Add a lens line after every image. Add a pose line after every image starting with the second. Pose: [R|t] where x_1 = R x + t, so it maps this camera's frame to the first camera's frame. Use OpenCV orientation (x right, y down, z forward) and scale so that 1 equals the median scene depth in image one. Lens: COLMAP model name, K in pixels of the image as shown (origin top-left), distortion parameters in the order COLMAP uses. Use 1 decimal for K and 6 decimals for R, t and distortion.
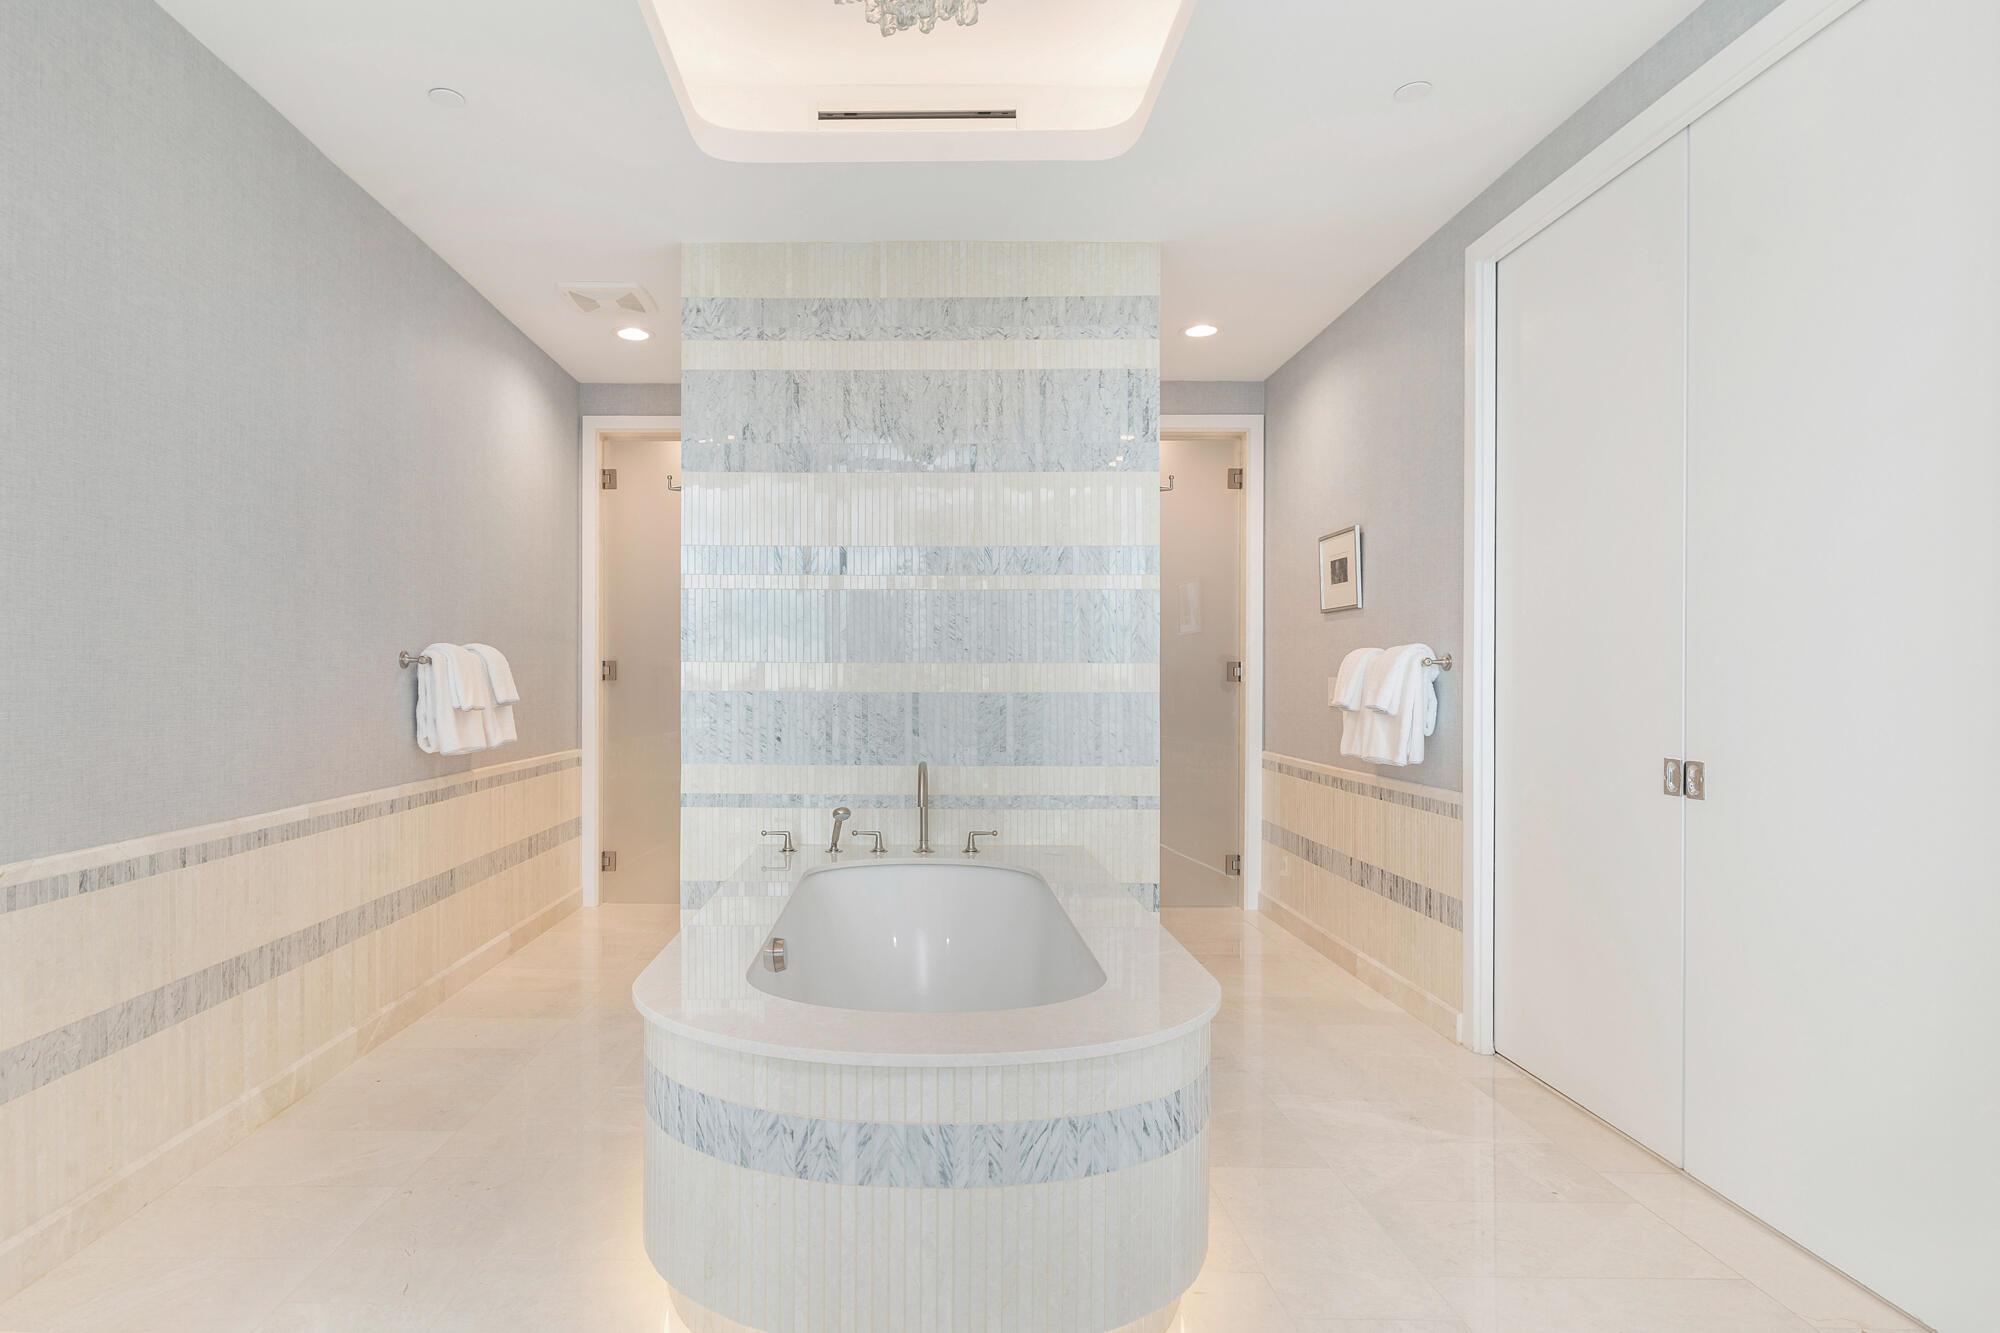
lens RADIAL K [[964.7, 0, 999.4], [0, 964.7, 687.3], [0, 0, 1]] dist [-0.001080, 0.000184]
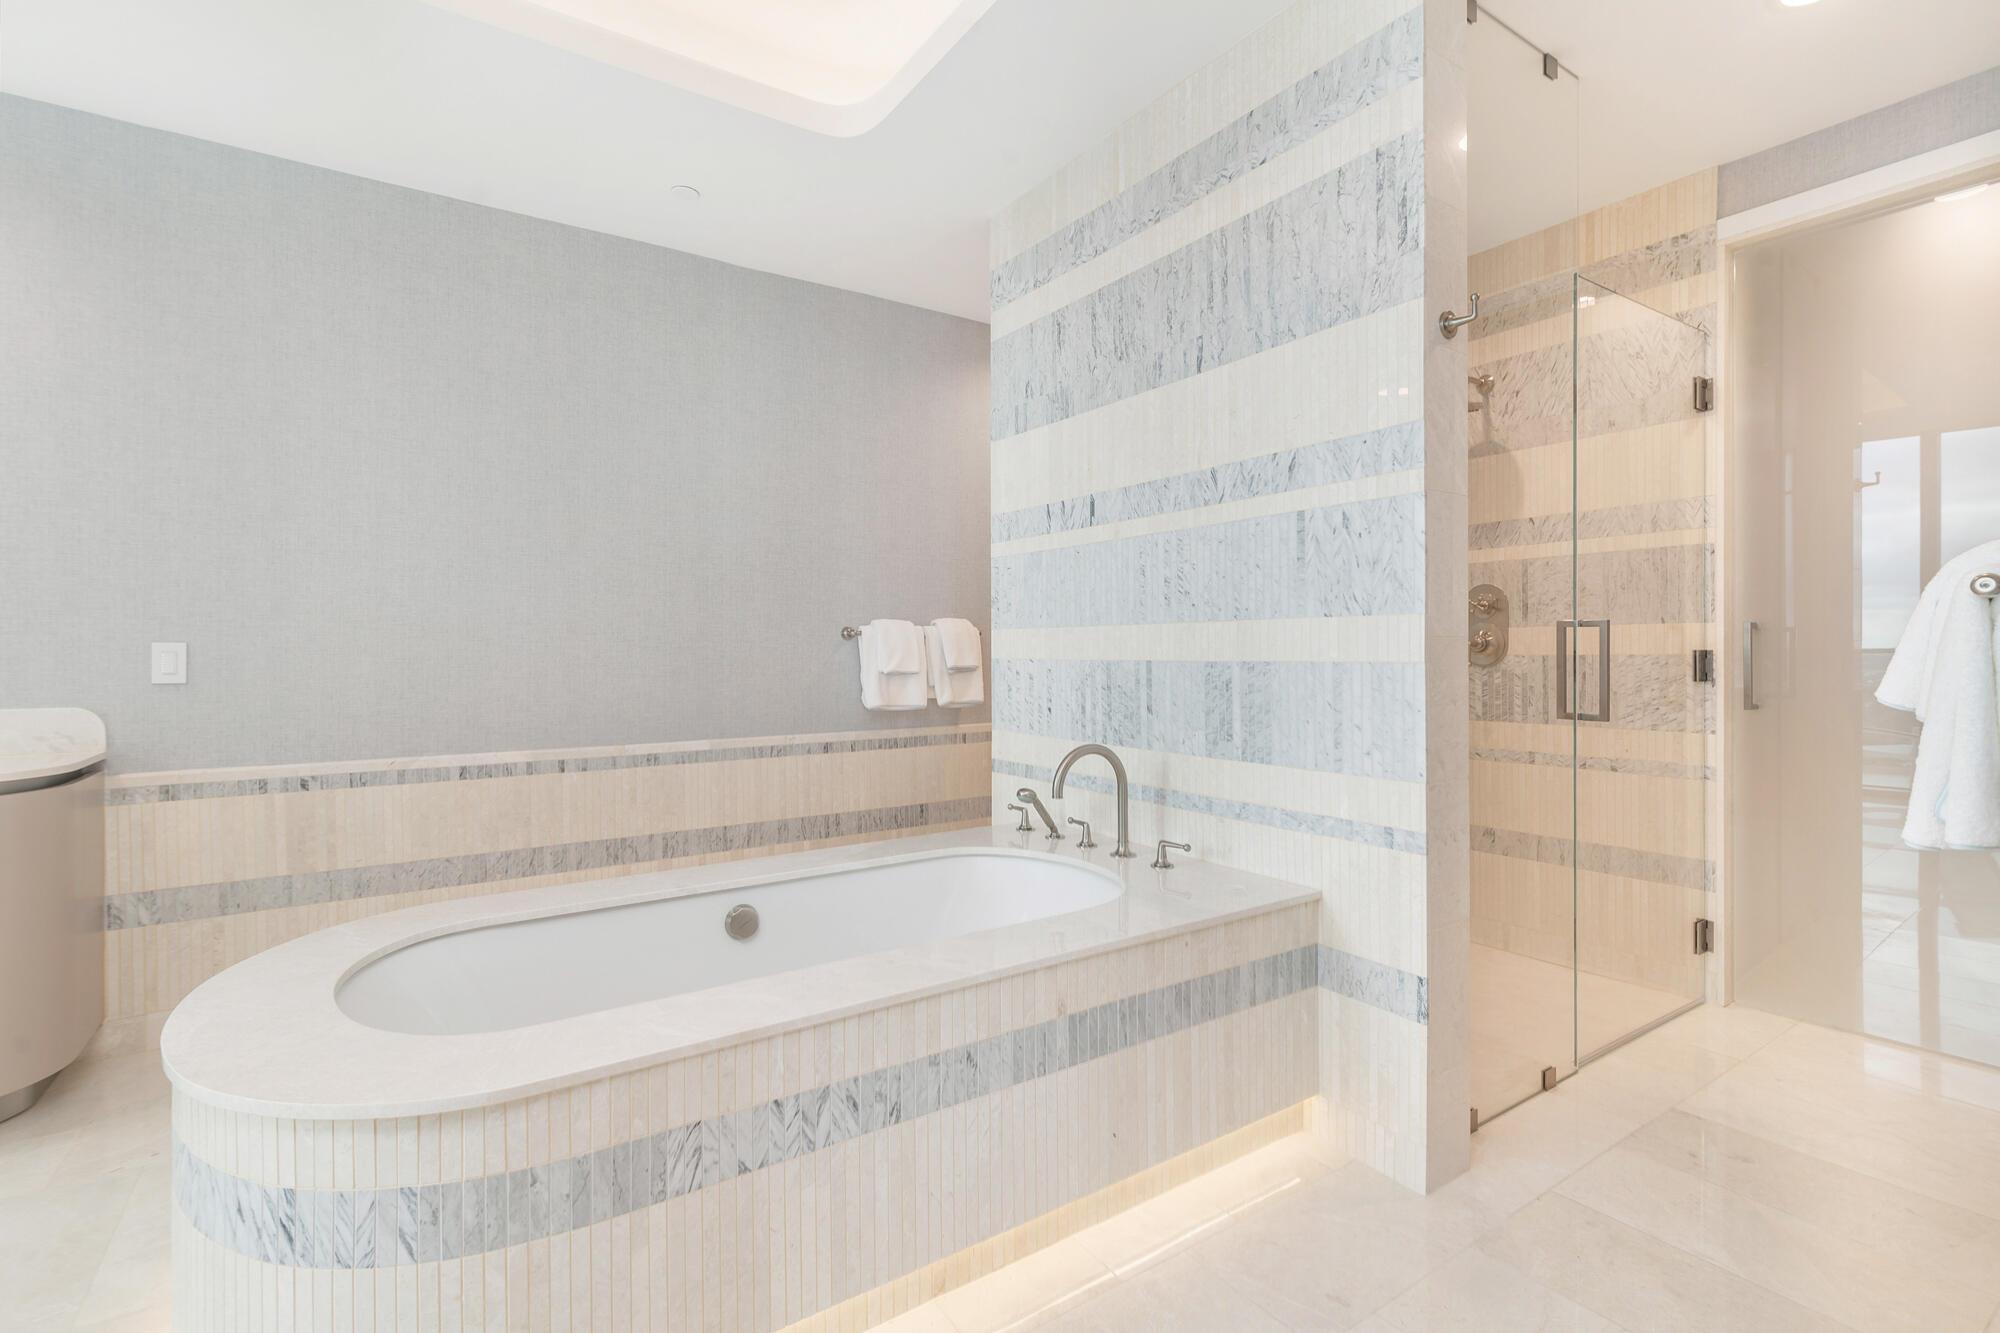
lens RADIAL K [[920.3, 0, 1000.3], [0, 920.3, 658.0], [0, 0, 1]] dist [0.001832, 0.000293]
pose [[0.589886, 0.001527, -0.807485, 0.471005], [0.001511, 0.999994, 0.002995, 0.000713], [0.807485, -0.002986, 0.589880, 0.441462]]
